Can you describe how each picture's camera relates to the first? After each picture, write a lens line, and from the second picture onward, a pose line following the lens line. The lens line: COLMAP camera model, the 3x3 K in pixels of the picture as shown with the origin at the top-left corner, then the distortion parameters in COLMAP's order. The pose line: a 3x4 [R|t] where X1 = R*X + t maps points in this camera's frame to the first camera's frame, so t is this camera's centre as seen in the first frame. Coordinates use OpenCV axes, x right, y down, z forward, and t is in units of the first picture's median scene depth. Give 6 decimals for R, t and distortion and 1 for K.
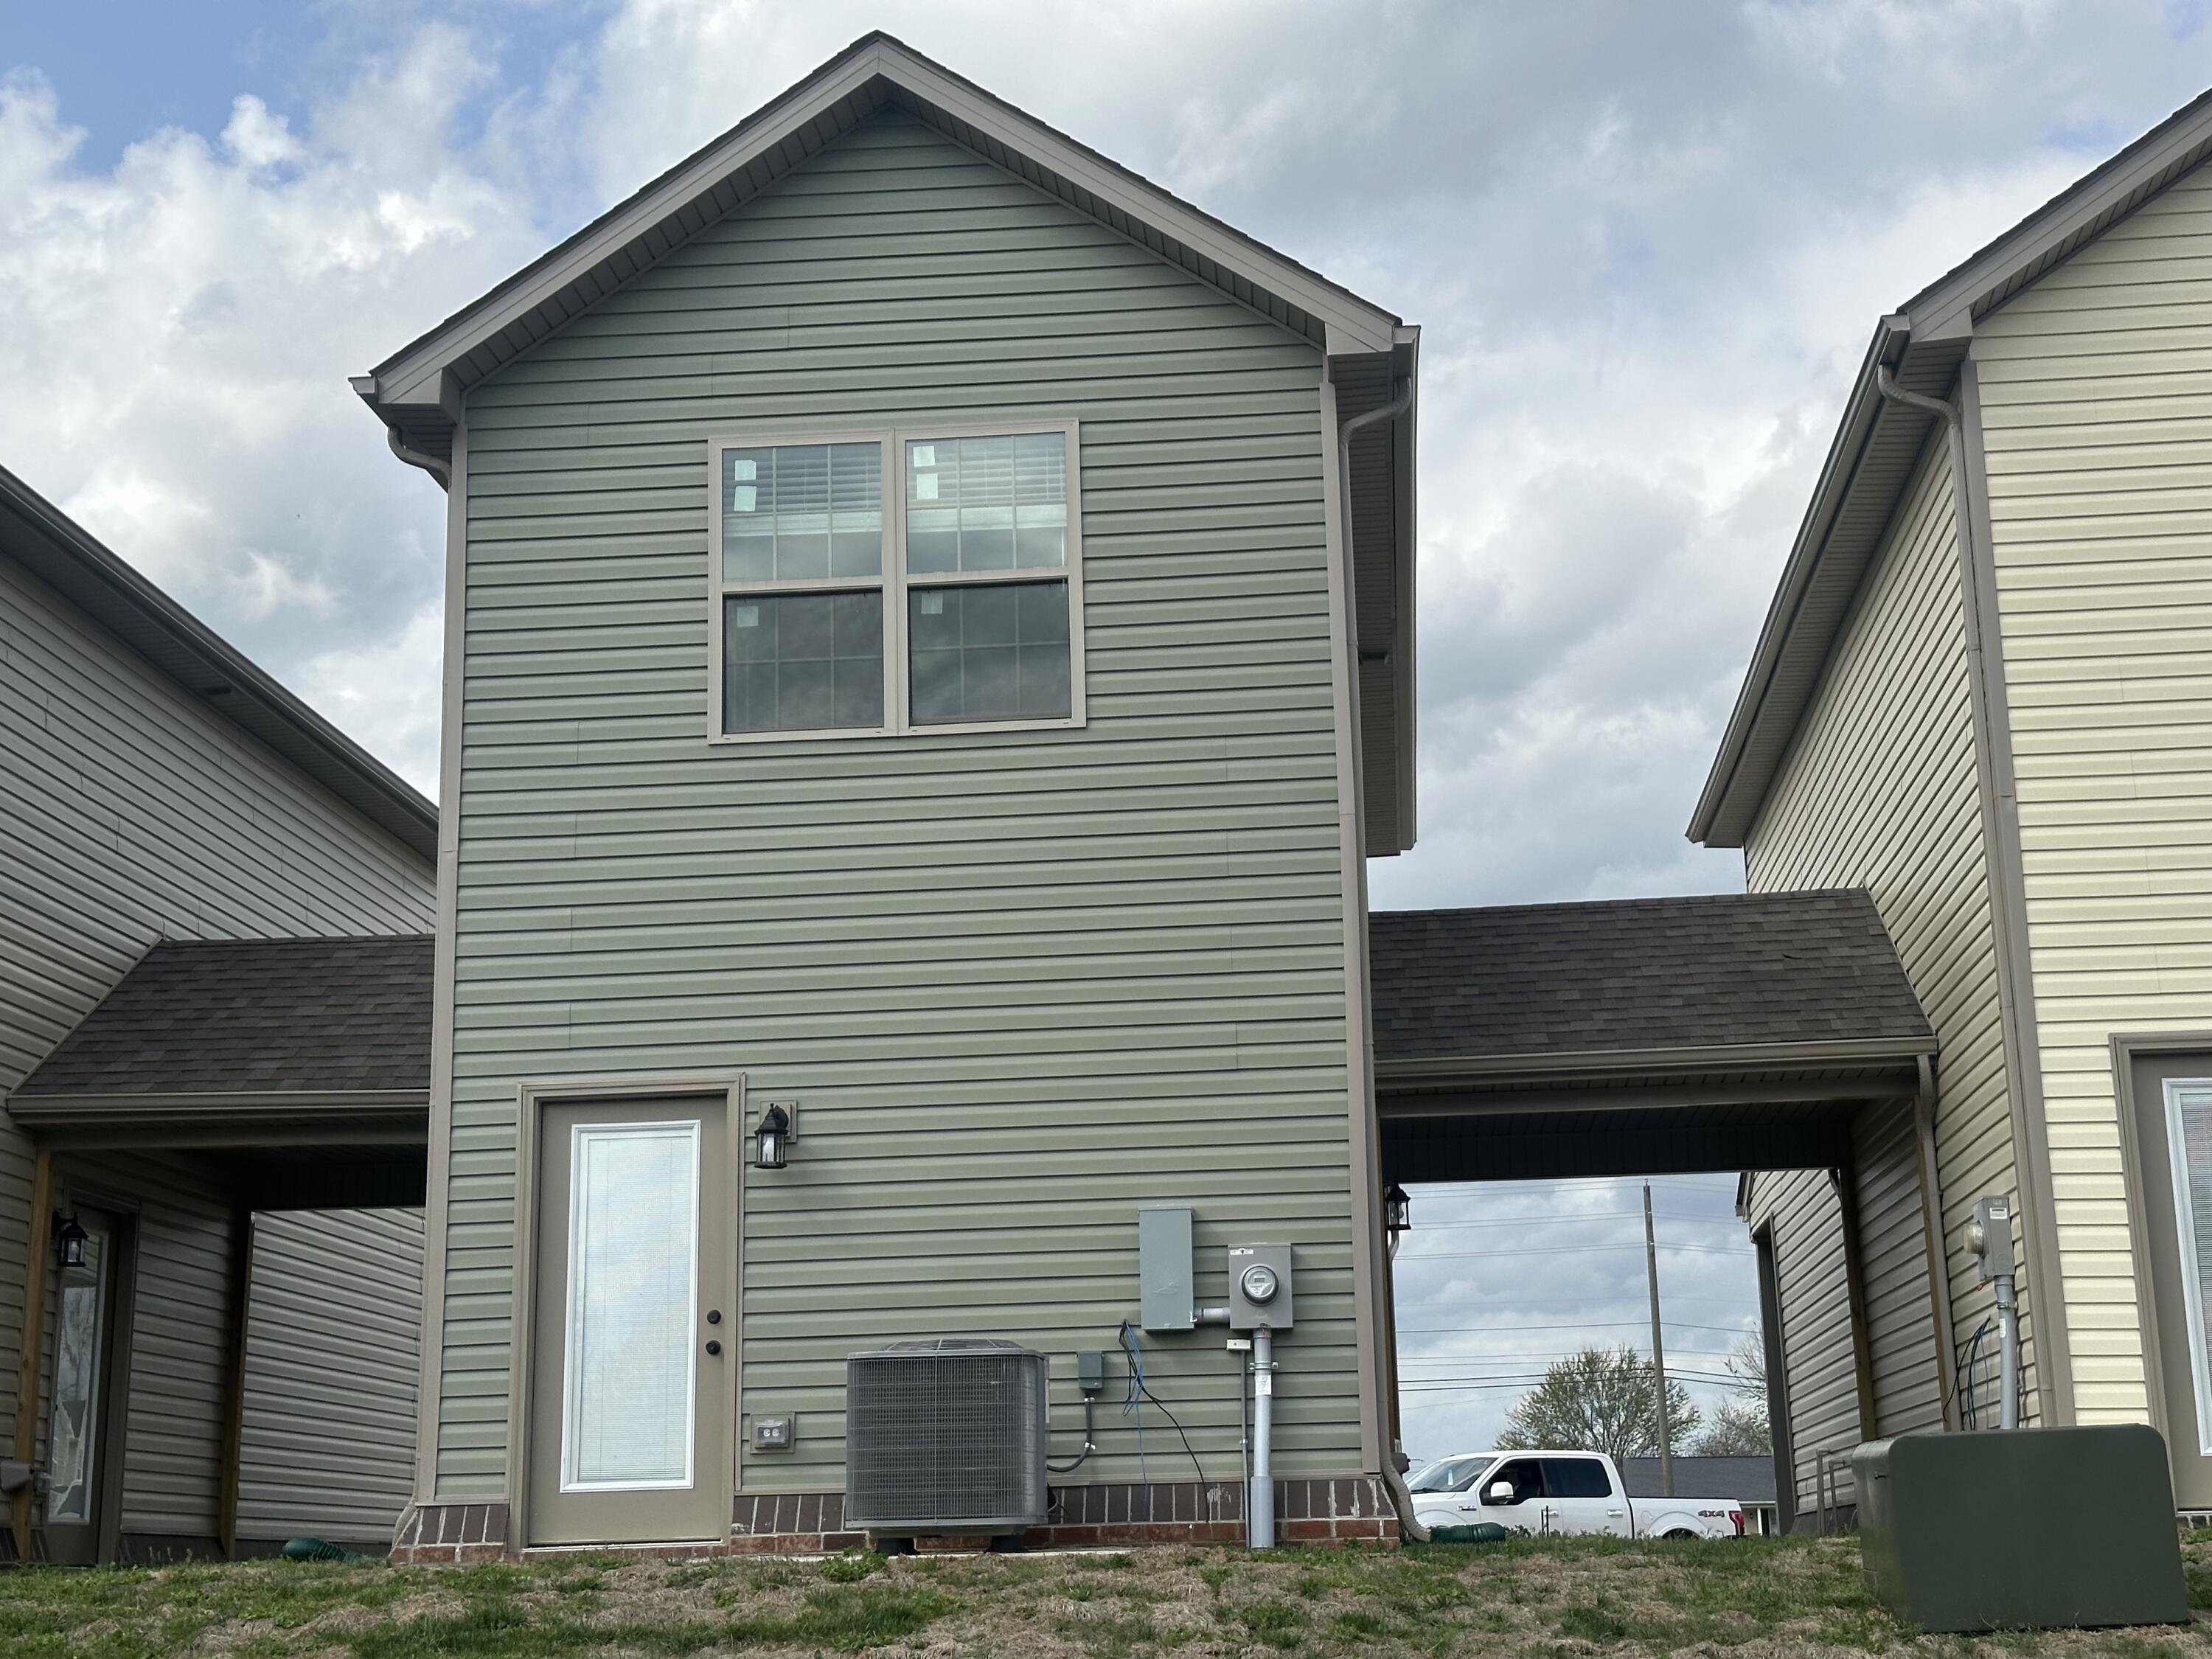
lens RADIAL K [[2990.6, 0, 1106.0], [0, 2990.6, 829.5], [0, 0, 1]] dist [0.066992, 0.011111]
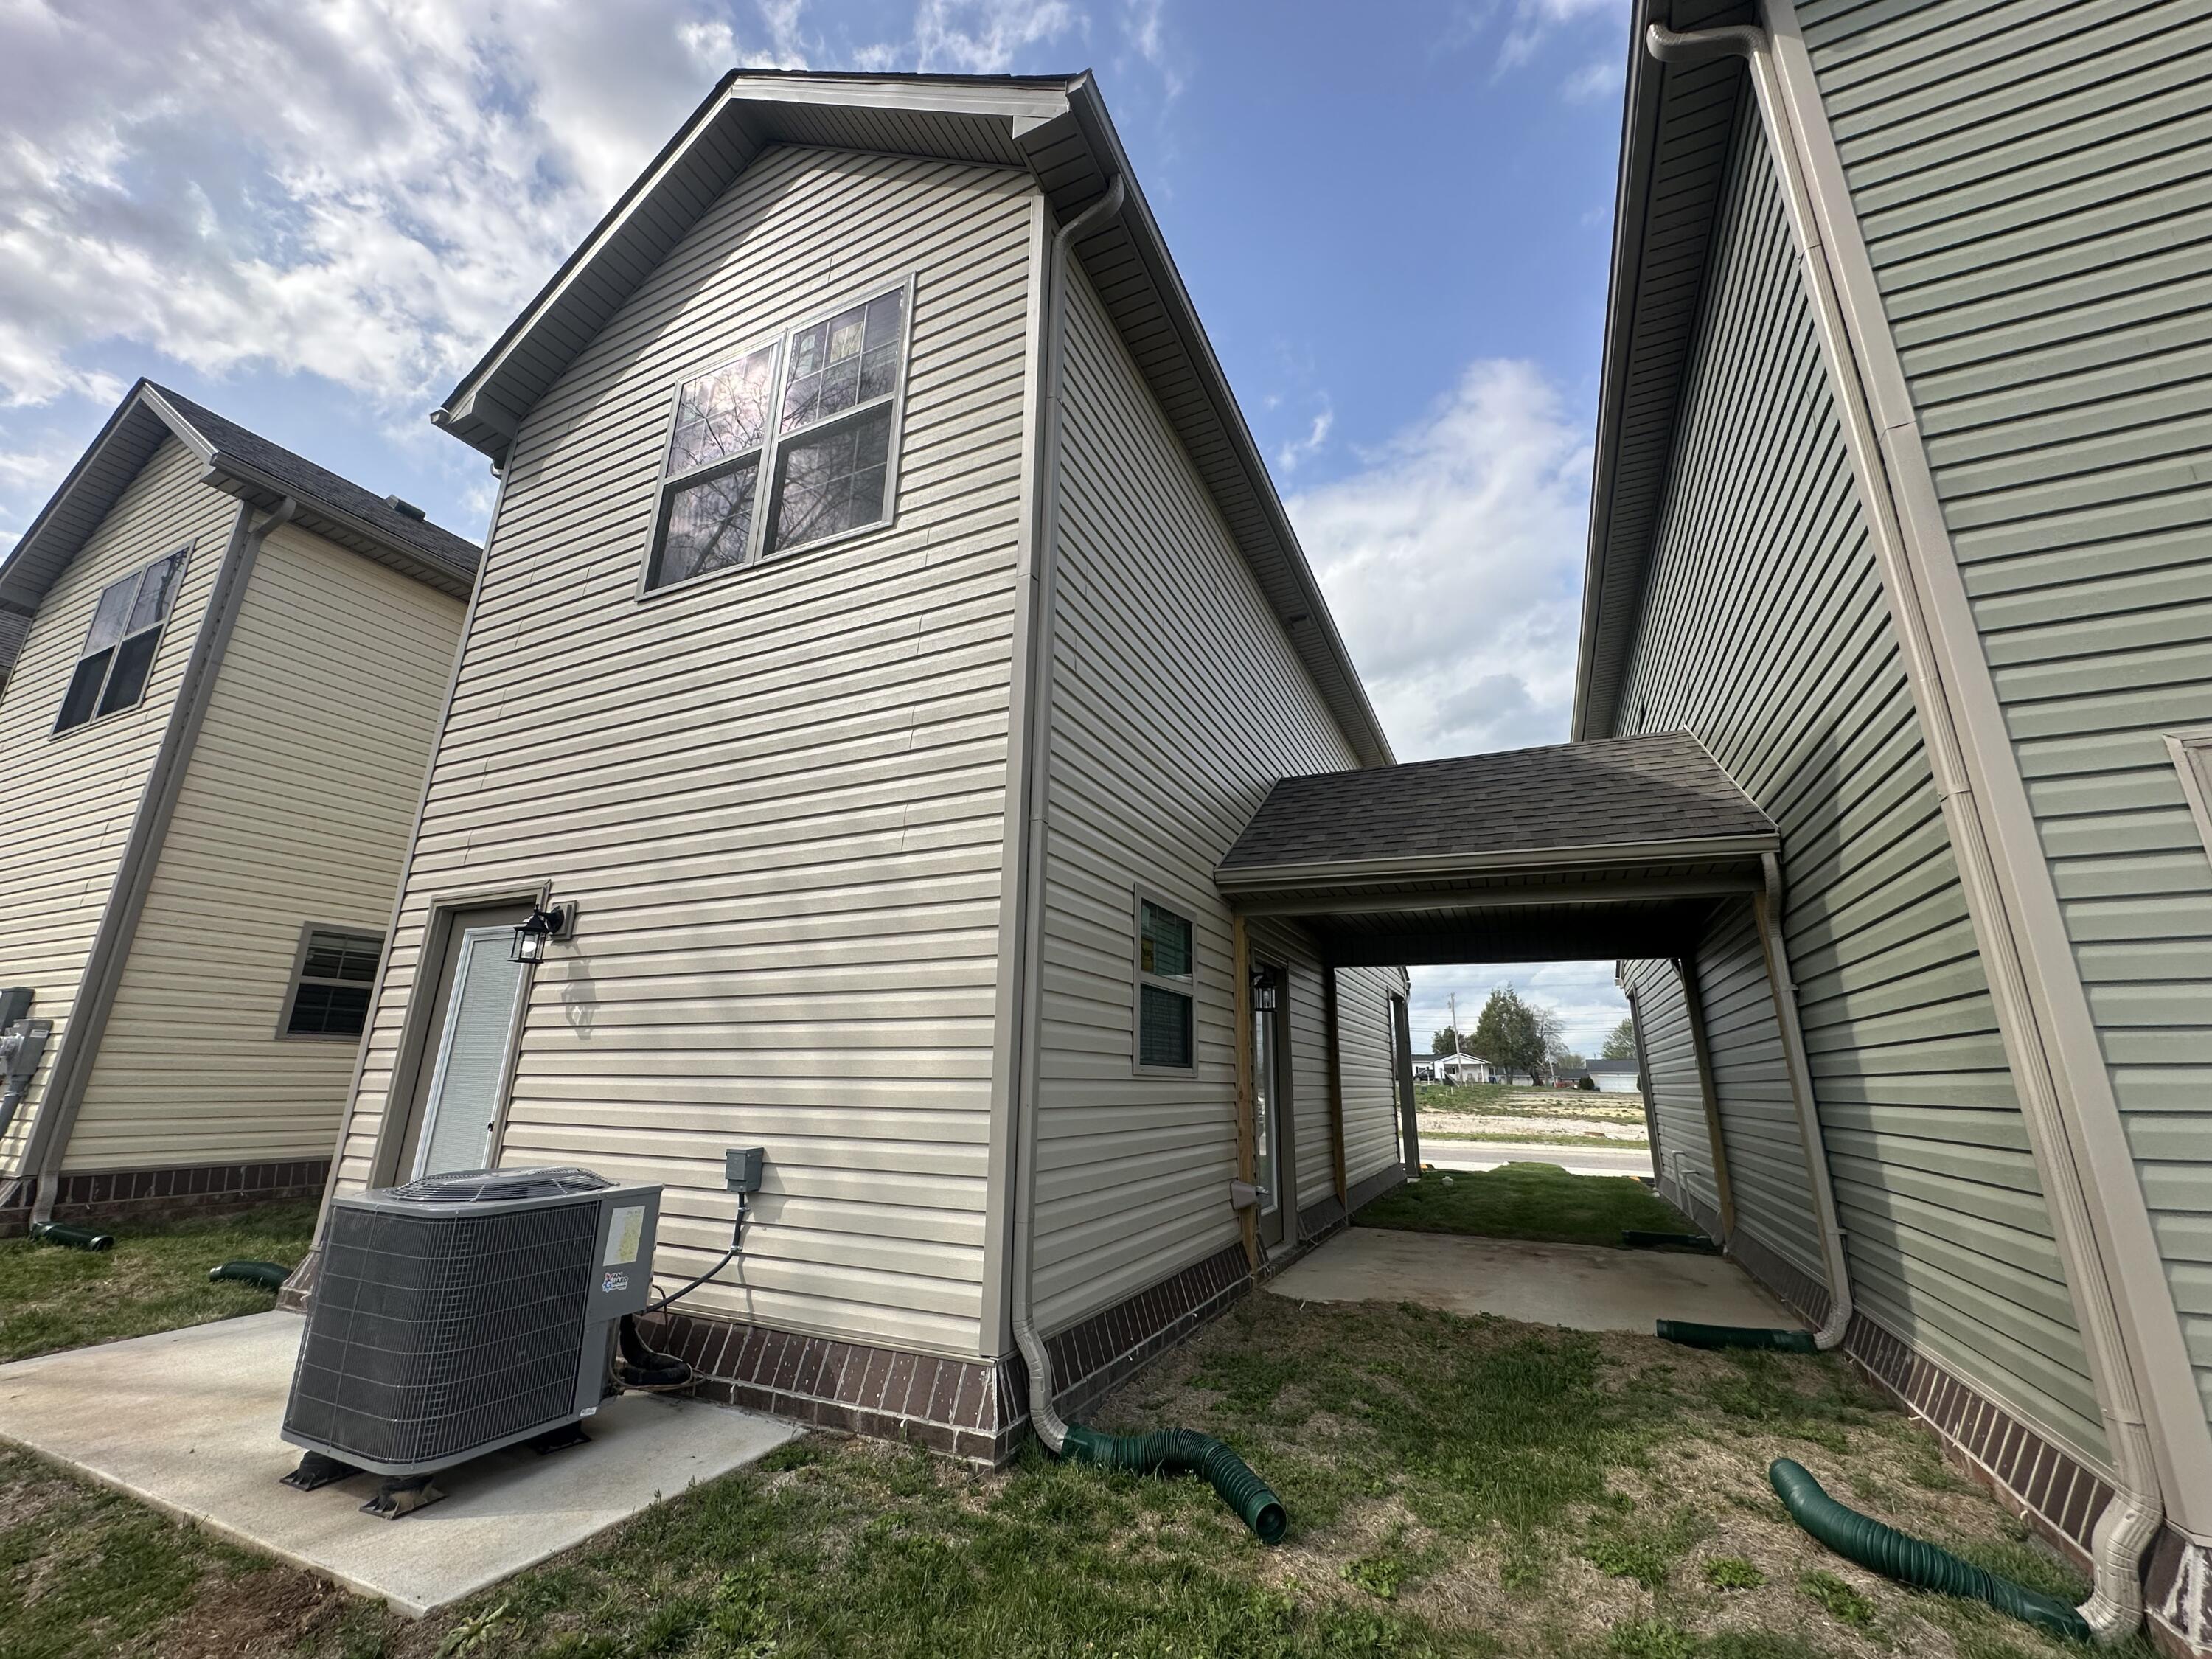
lens RADIAL K [[882.0, 0, 1098.1], [0, 882.0, 825.6], [0, 0, 1]] dist [-0.008496, -0.000066]
pose [[0.939224, -0.051768, -0.339379, 0.183123], [0.040148, 0.998345, -0.041179, 0.079389], [0.340950, 0.025051, 0.939748, 0.728169]]
